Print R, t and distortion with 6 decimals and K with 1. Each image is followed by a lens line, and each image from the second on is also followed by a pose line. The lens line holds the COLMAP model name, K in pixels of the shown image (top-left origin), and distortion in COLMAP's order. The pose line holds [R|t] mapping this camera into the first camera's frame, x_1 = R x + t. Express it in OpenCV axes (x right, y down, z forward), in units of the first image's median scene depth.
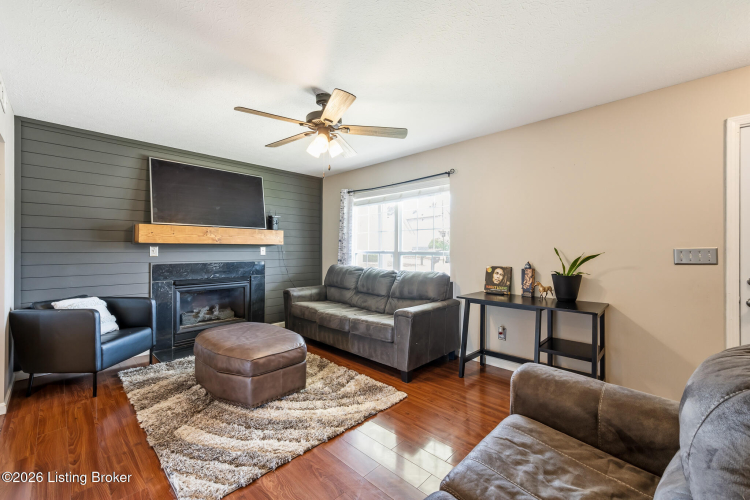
lens RADIAL K [[310.2, 0, 374.0], [0, 310.2, 251.6], [0, 0, 1]] dist [0.001431, 0.000880]
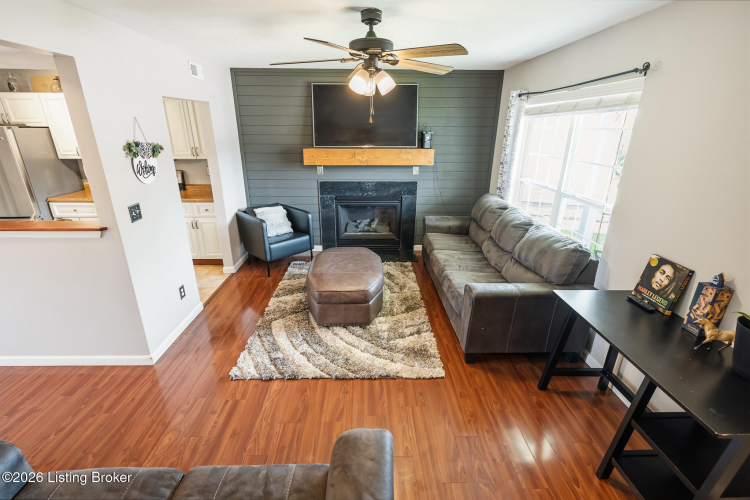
lens RADIAL K [[341.2, 0, 373.7], [0, 341.2, 253.2], [0, 0, 1]] dist [0.004582, 0.000262]
pose [[0.708927, 0.247028, -0.660606, 0.382910], [-0.007624, 0.939284, 0.343055, -0.154810], [0.705241, -0.238164, 0.667767, 0.199459]]
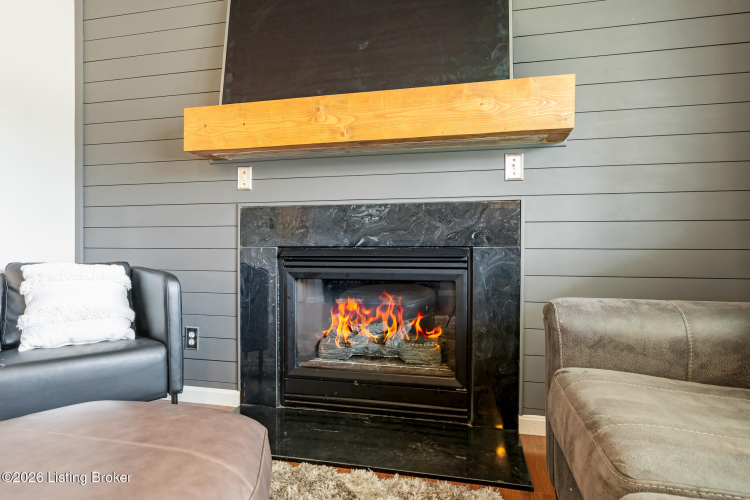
lens RADIAL K [[429.9, 0, 371.0], [0, 429.9, 247.4], [0, 0, 1]] dist [0.001549, 0.000834]
pose [[0.513035, 0.001785, -0.858366, -0.090361], [-0.007189, 0.999972, -0.002218, 0.099796], [0.858337, 0.007309, 0.513033, 0.852667]]
